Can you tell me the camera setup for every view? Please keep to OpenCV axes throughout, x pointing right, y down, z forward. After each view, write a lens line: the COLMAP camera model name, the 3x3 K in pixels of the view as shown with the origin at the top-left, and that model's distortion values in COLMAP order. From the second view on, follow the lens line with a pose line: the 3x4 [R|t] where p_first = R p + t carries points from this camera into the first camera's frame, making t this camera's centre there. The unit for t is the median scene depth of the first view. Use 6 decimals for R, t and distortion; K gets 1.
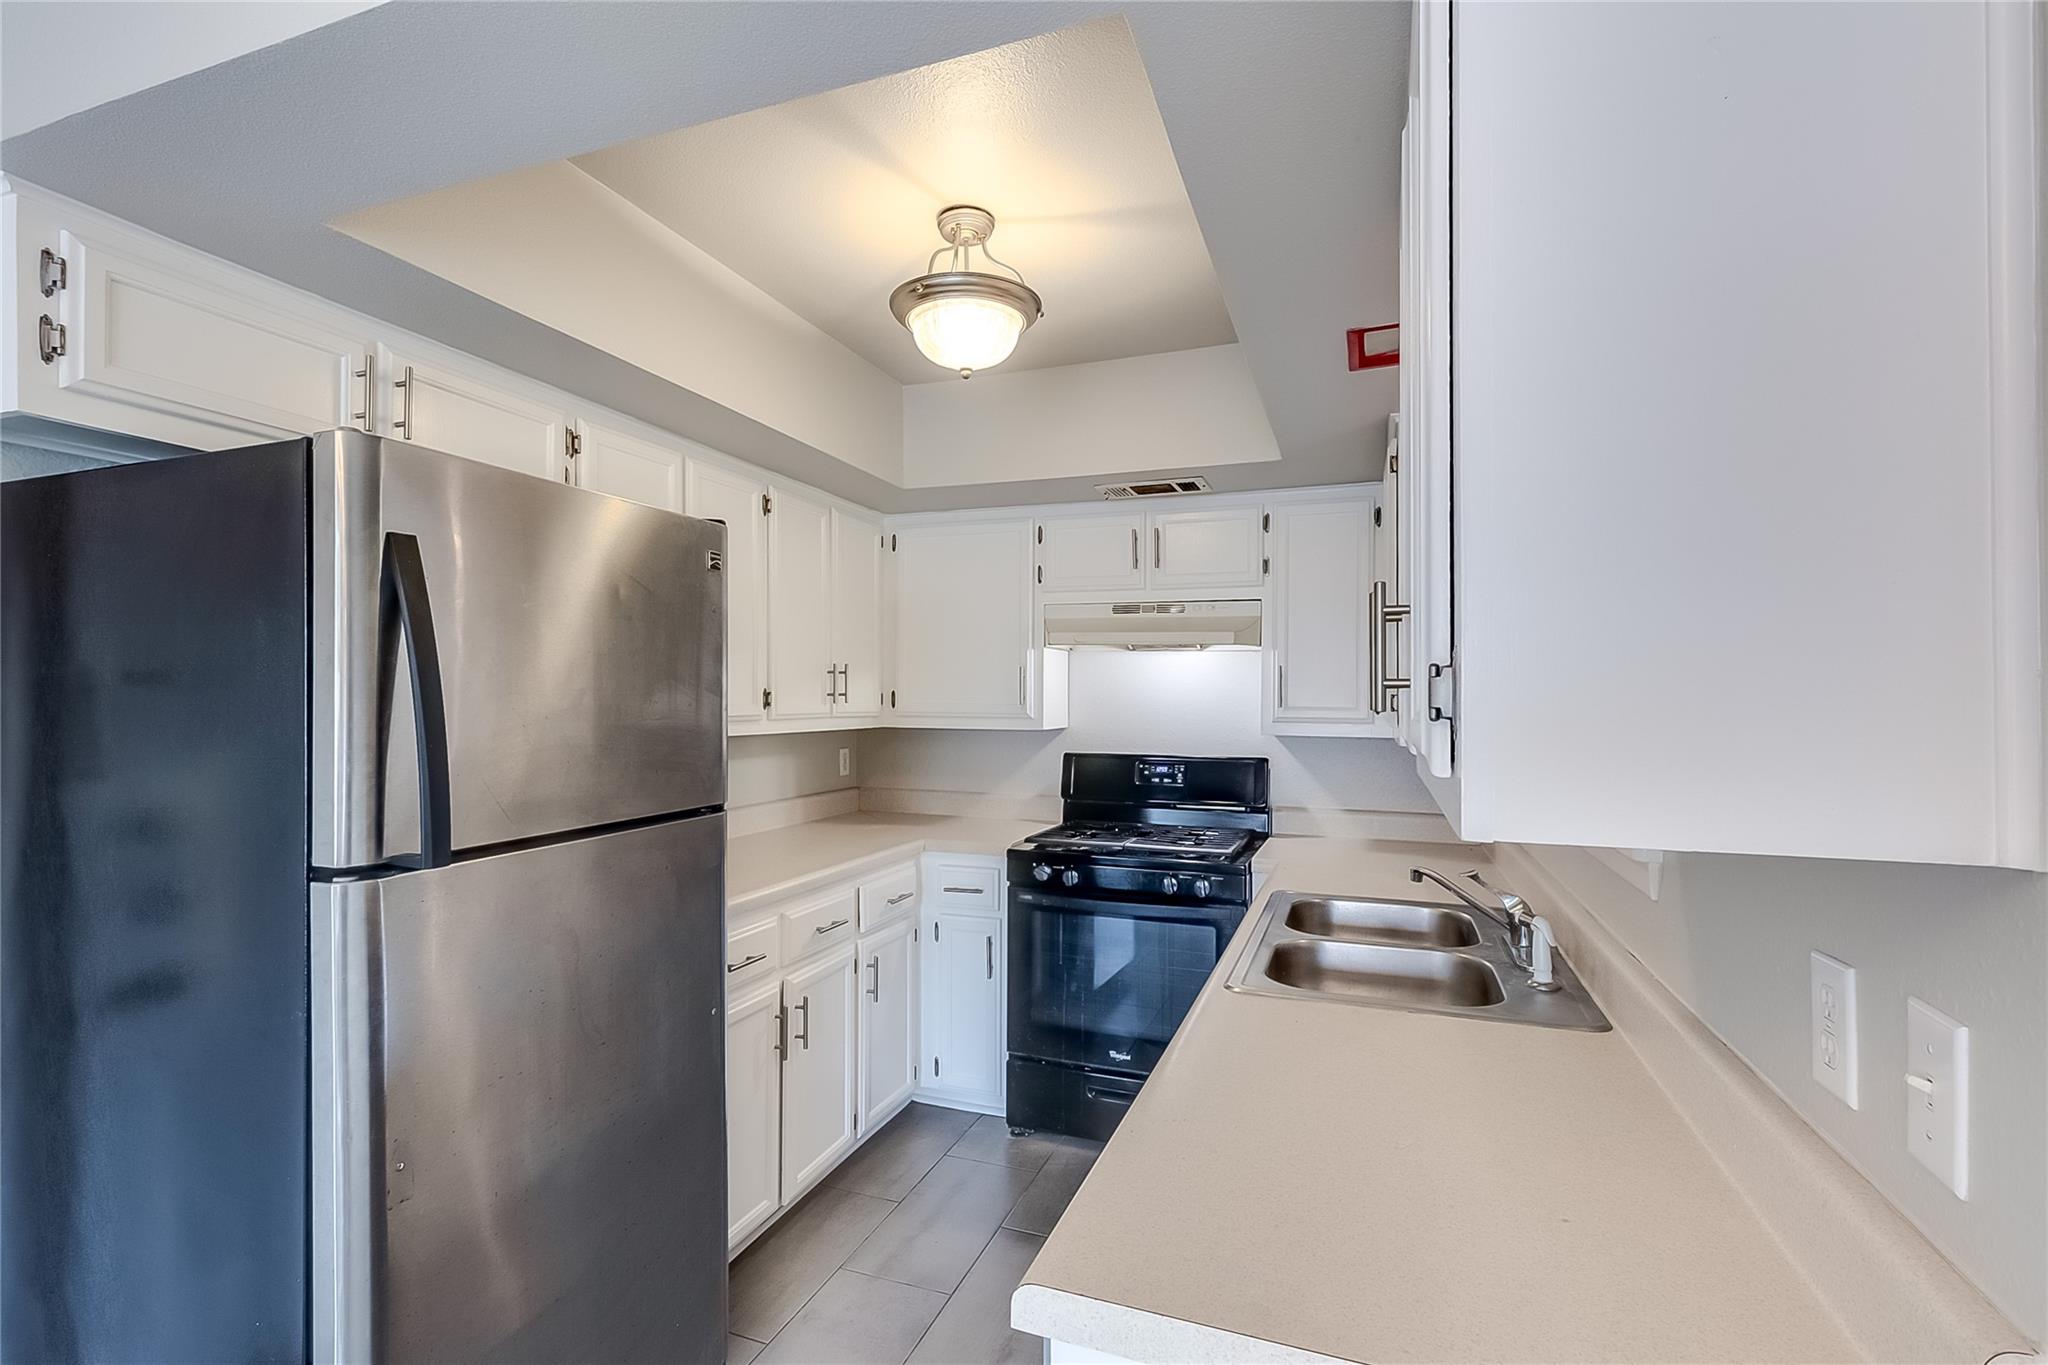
lens RADIAL K [[942.5, 0, 1010.9], [0, 942.5, 684.3], [0, 0, 1]] dist [0.000462, -0.000200]
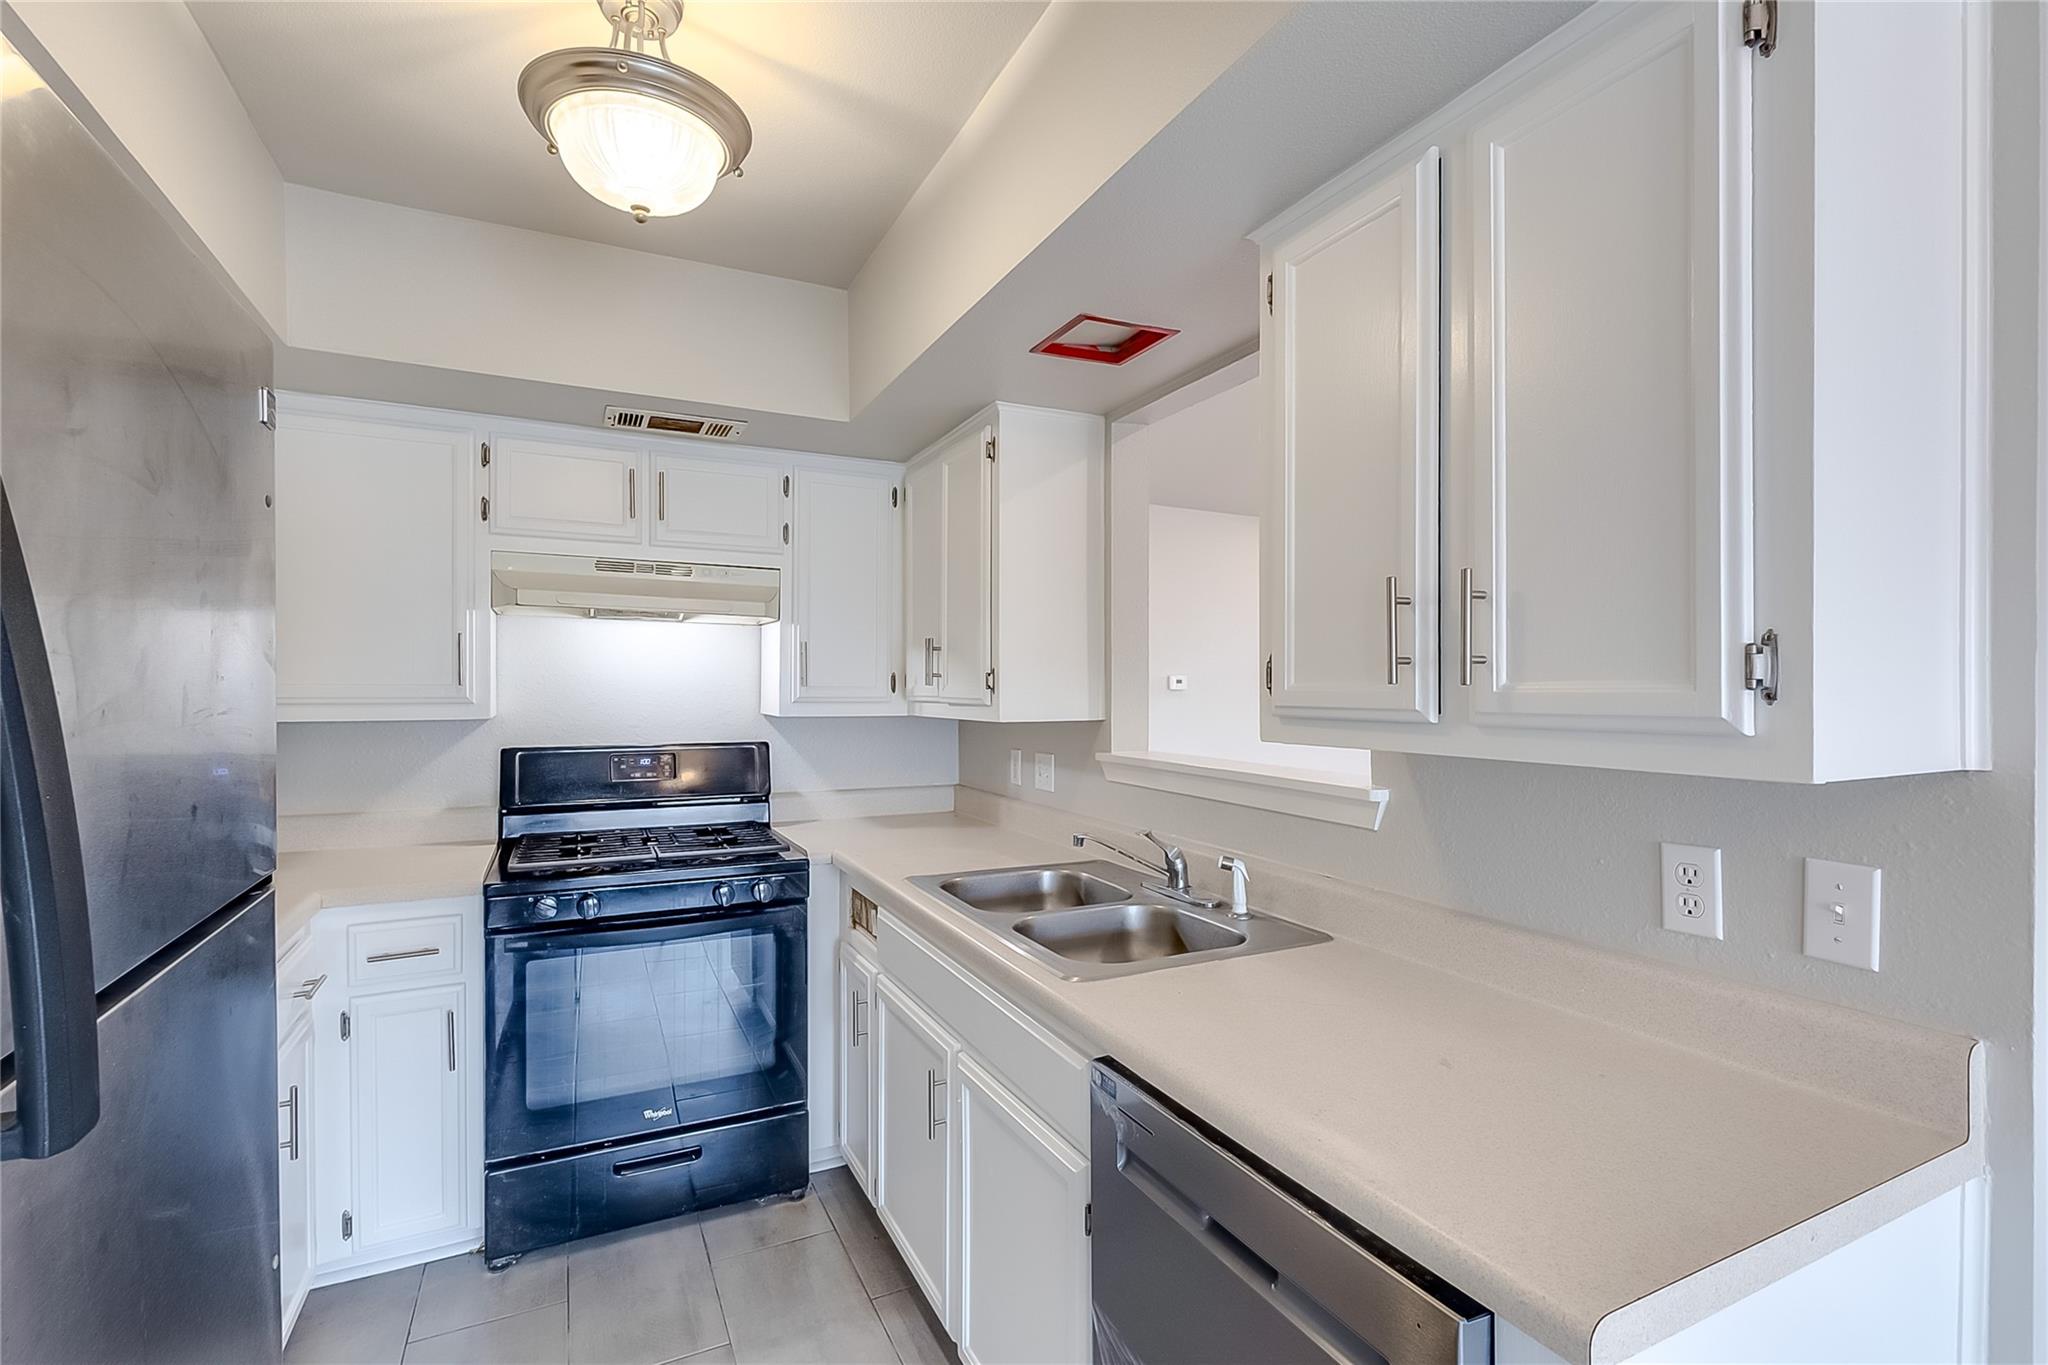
lens RADIAL K [[941.5, 0, 1083.8], [0, 941.5, 687.0], [0, 0, 1]] dist [-0.000878, -0.000221]
pose [[0.675997, -0.005128, 0.736886, -0.211697], [-0.011955, 0.999768, 0.017924, 0.004762], [-0.736807, -0.020927, 0.675779, 0.164881]]
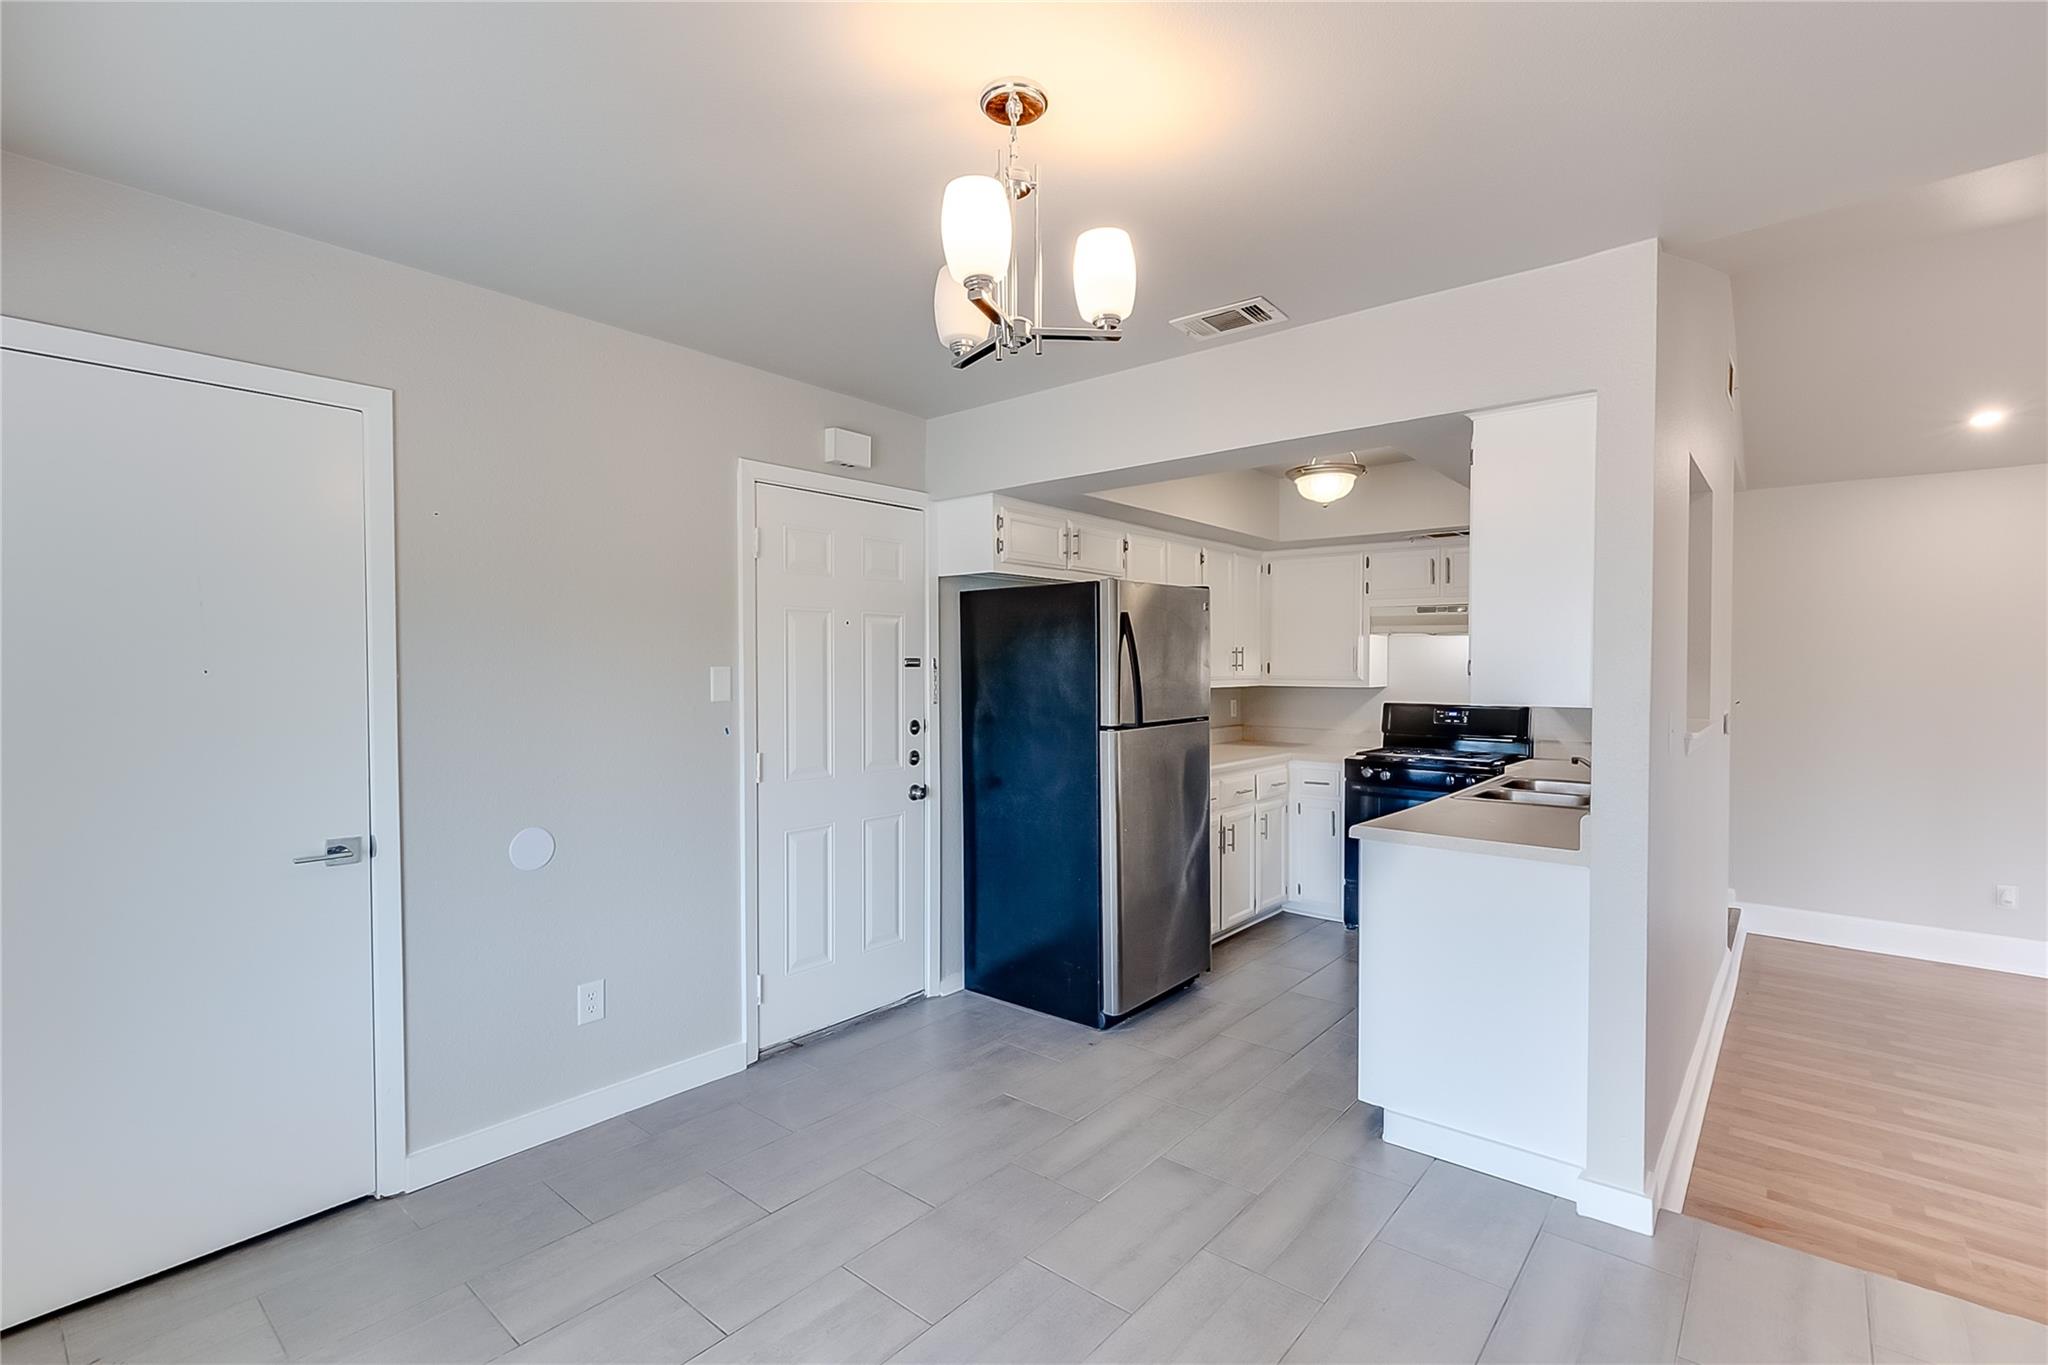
lens RADIAL K [[942.5, 0, 1010.9], [0, 942.5, 684.3], [0, 0, 1]] dist [0.000462, -0.000200]
pose [[0.943329, 0.003834, -0.331836, -0.008031], [0.007622, 0.999419, 0.033213, -0.014553], [0.331770, -0.033860, 0.942752, -0.727962]]
